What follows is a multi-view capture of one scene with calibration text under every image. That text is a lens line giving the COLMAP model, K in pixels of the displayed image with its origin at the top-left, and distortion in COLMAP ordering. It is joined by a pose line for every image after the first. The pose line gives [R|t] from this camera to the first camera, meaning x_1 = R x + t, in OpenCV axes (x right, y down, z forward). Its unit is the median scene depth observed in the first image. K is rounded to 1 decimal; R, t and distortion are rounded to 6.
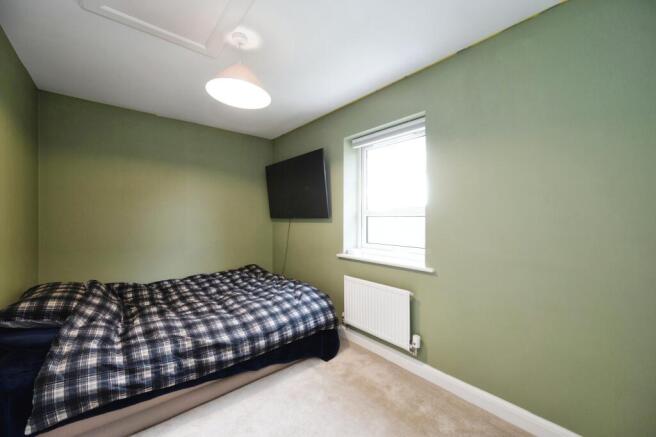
lens RADIAL K [[261.9, 0, 328.0], [0, 261.9, 218.5], [0, 0, 1]] dist [0.000138, 0.000079]
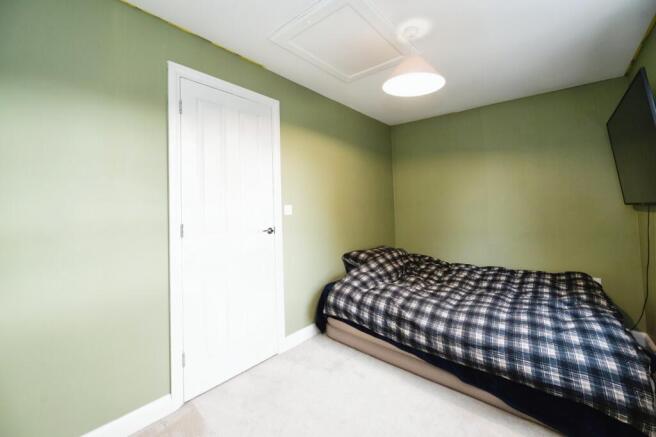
lens RADIAL K [[266.0, 0, 328.2], [0, 266.0, 200.6], [0, 0, 1]] dist [0.000383, 0.000130]
pose [[0.160850, -0.018778, -0.986800, 0.488652], [-0.000809, 0.999816, -0.019157, 0.001368], [0.986979, 0.003880, 0.160805, 0.387993]]
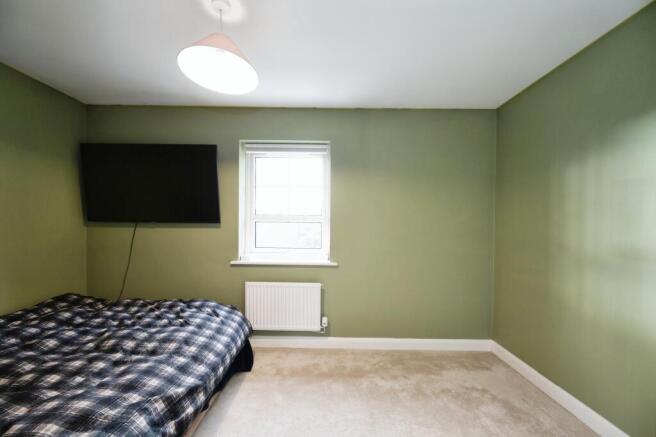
lens RADIAL K [[263.8, 0, 325.7], [0, 263.8, 223.7], [0, 0, 1]] dist [-0.000523, 0.000142]
pose [[0.647186, 0.006739, 0.762303, -0.609586], [-0.011541, 0.999933, 0.000959, -0.006257], [-0.762245, -0.009419, 0.647220, 0.168427]]
